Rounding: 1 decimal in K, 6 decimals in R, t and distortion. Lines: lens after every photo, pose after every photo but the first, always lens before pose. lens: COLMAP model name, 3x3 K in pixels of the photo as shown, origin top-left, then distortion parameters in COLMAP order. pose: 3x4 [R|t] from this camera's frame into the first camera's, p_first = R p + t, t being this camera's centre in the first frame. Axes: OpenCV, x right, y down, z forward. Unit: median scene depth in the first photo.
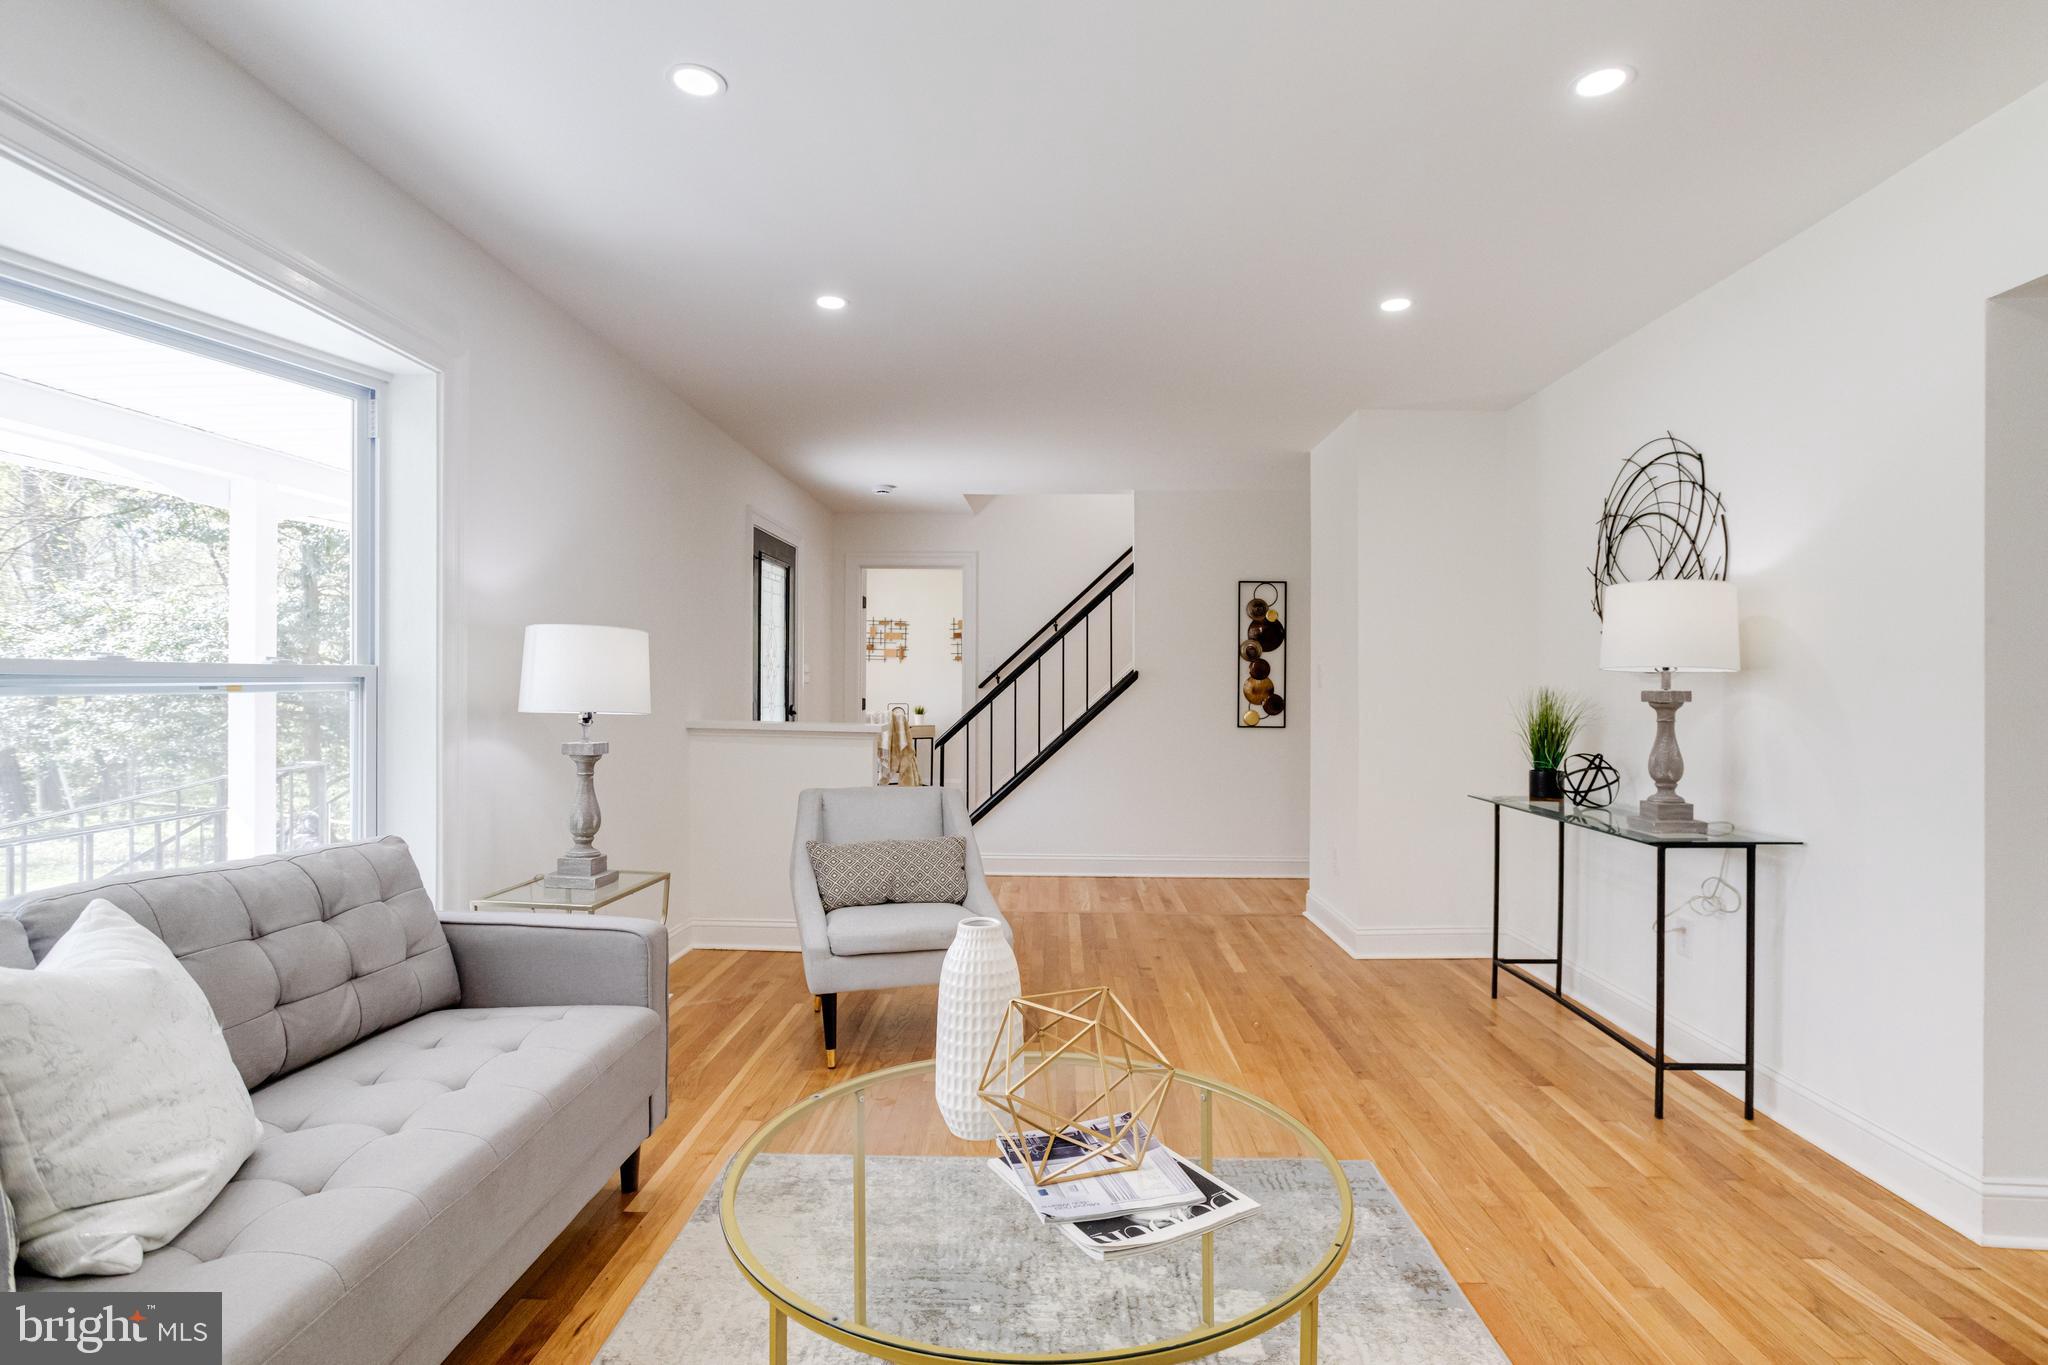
lens RADIAL K [[1015.5, 0, 1034.6], [0, 1015.5, 680.2], [0, 0, 1]] dist [-0.050167, 0.025486]
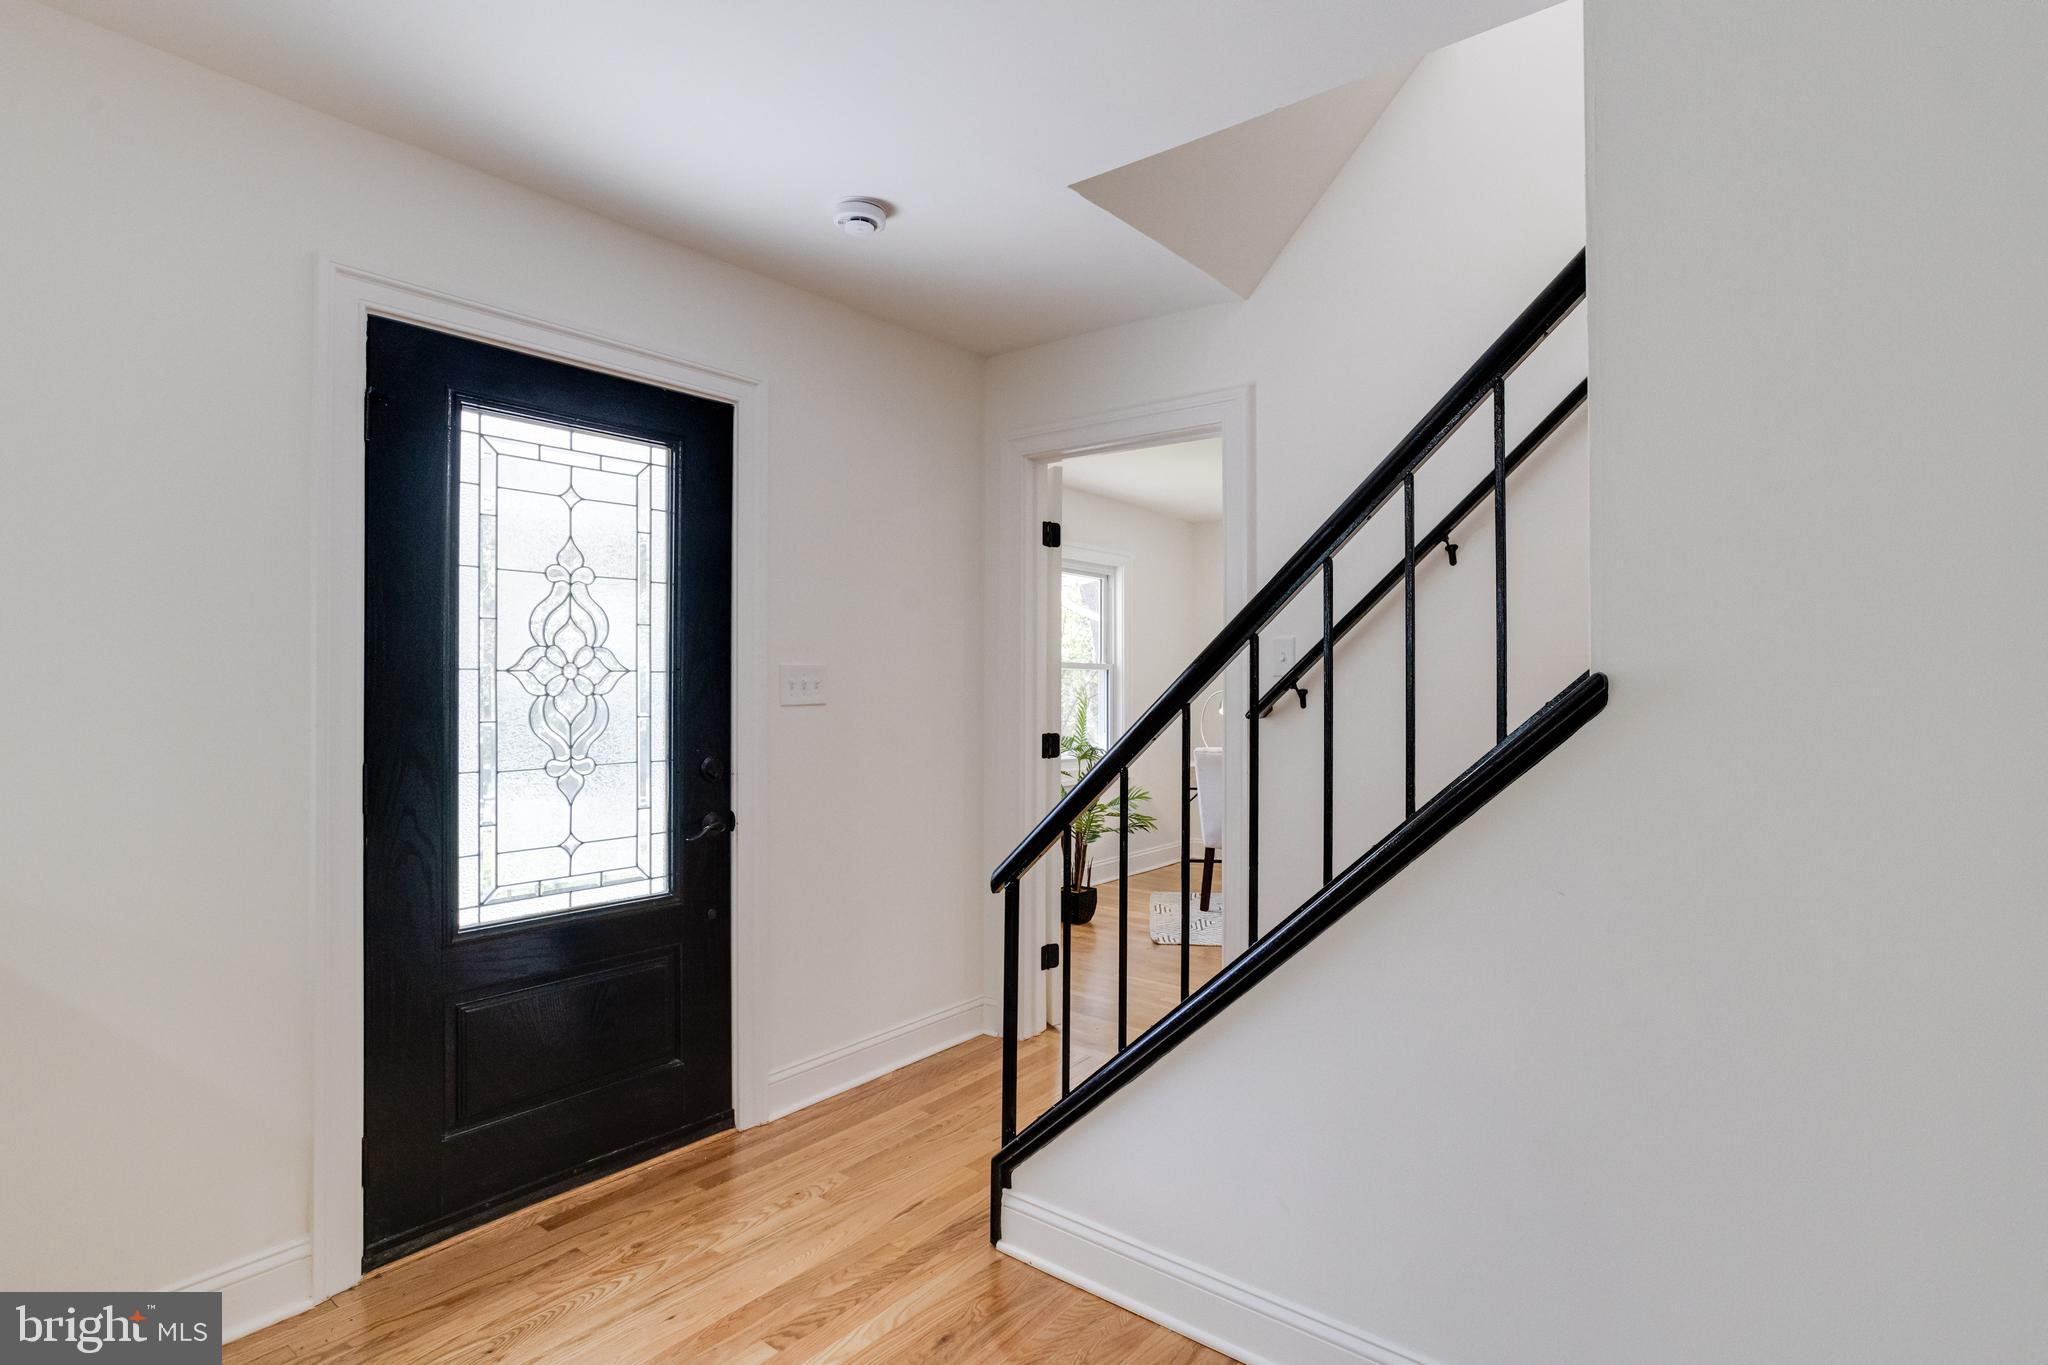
lens RADIAL K [[1015.5, 0, 1034.6], [0, 1015.5, 680.2], [0, 0, 1]] dist [-0.050167, 0.025486]
pose [[0.791995, -0.003251, -0.610519, 0.236092], [0.001789, 0.999994, -0.003005, -0.011668], [0.610525, 0.001288, 0.791996, 1.214390]]
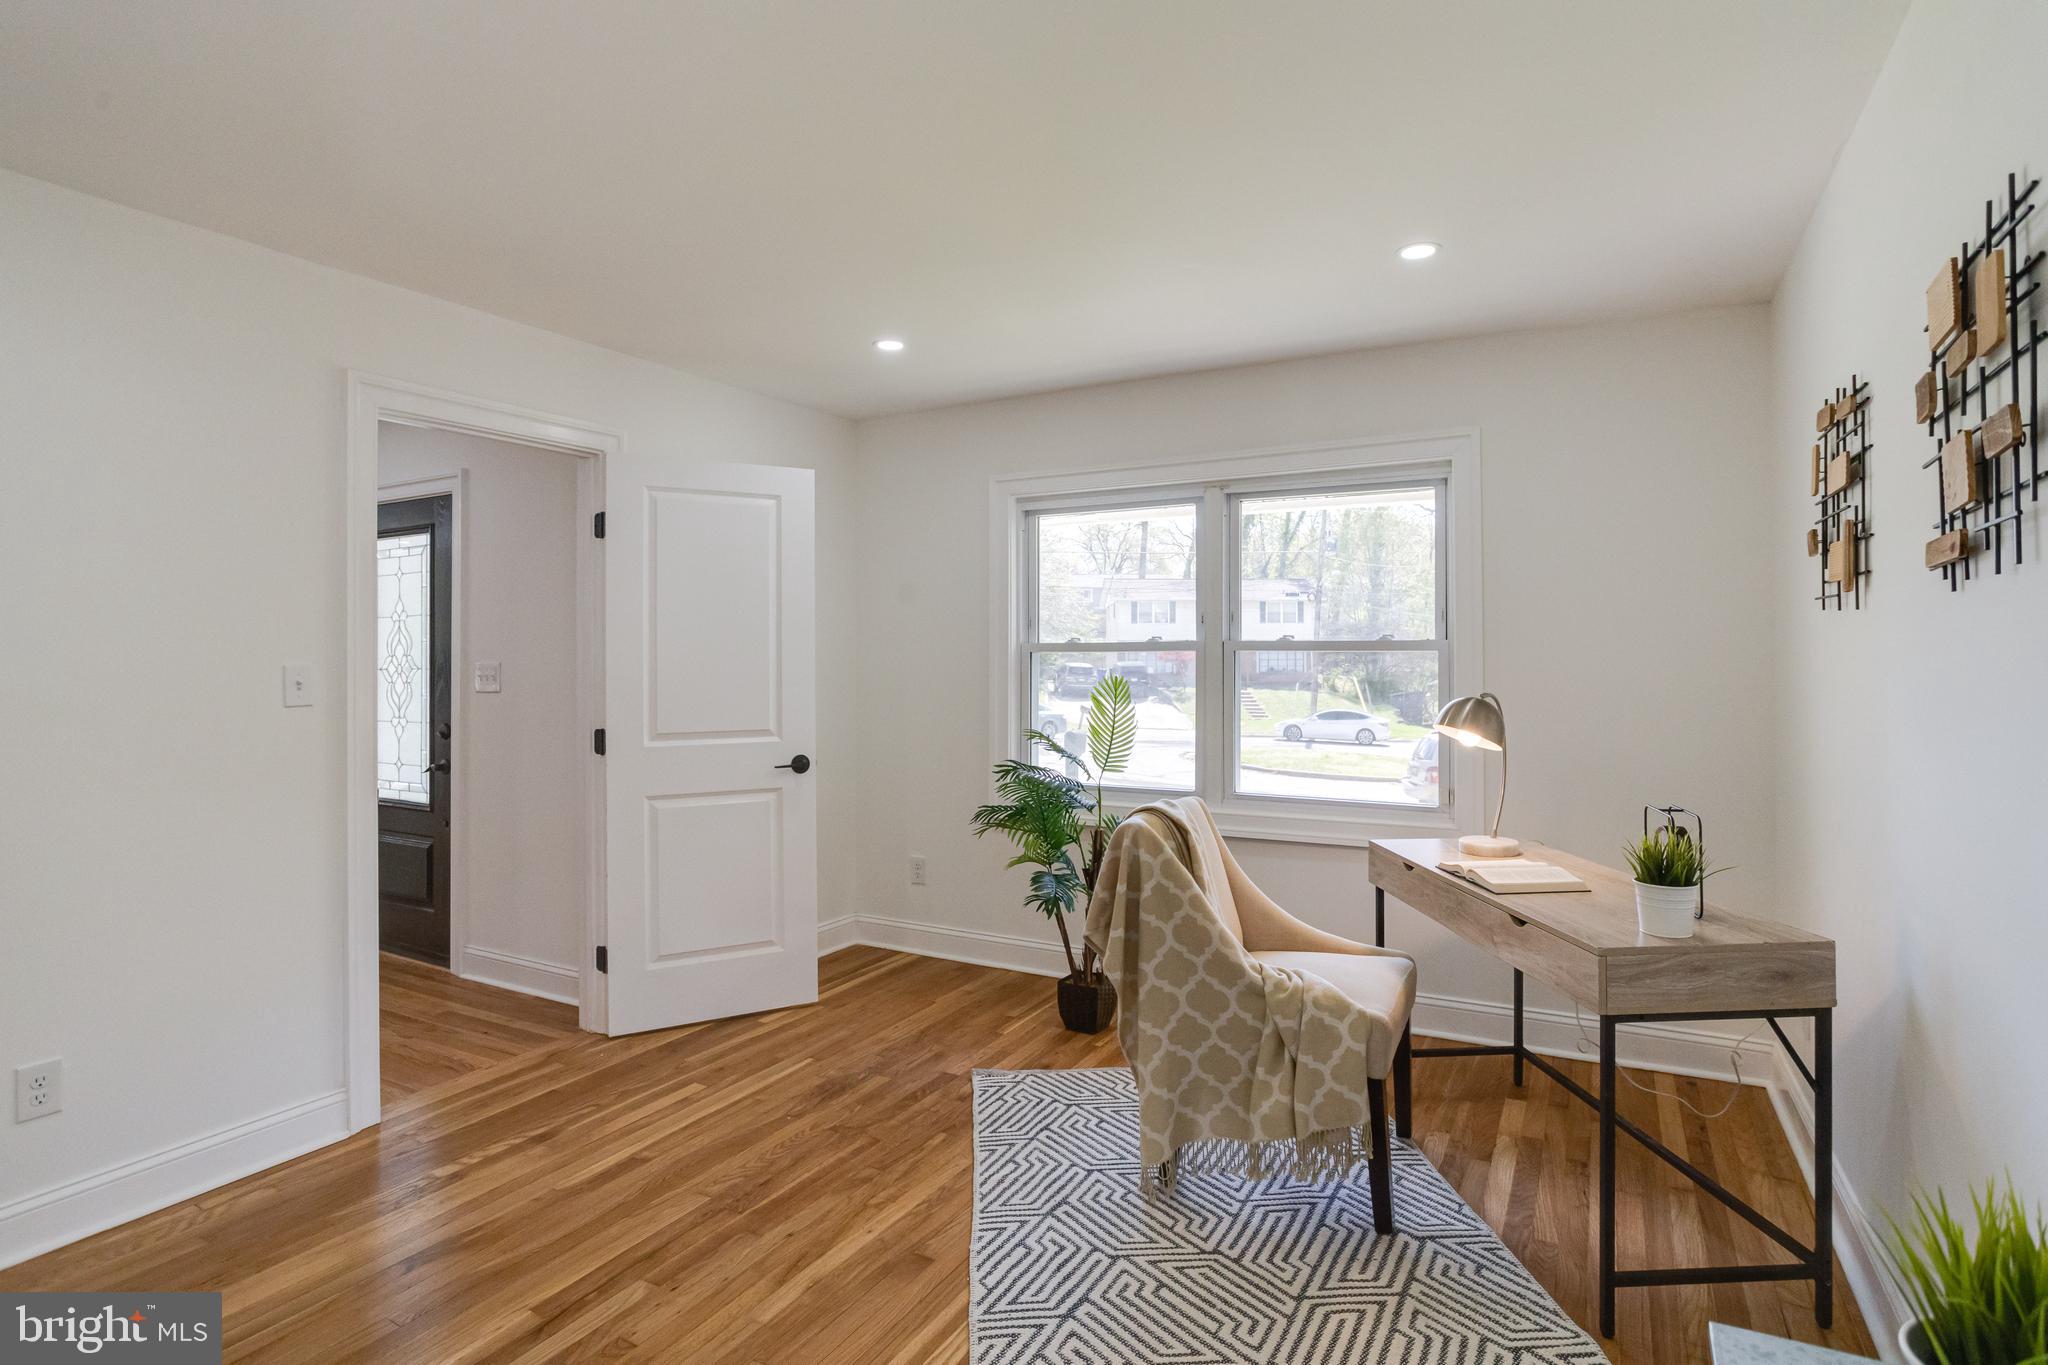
lens RADIAL K [[1015.5, 0, 1034.6], [0, 1015.5, 680.2], [0, 0, 1]] dist [-0.050167, 0.025486]
pose [[-0.461253, 0.002082, -0.887266, 0.297844], [0.000939, 0.999998, 0.001858, -0.009046], [0.887268, 0.000024, -0.461254, 2.740187]]
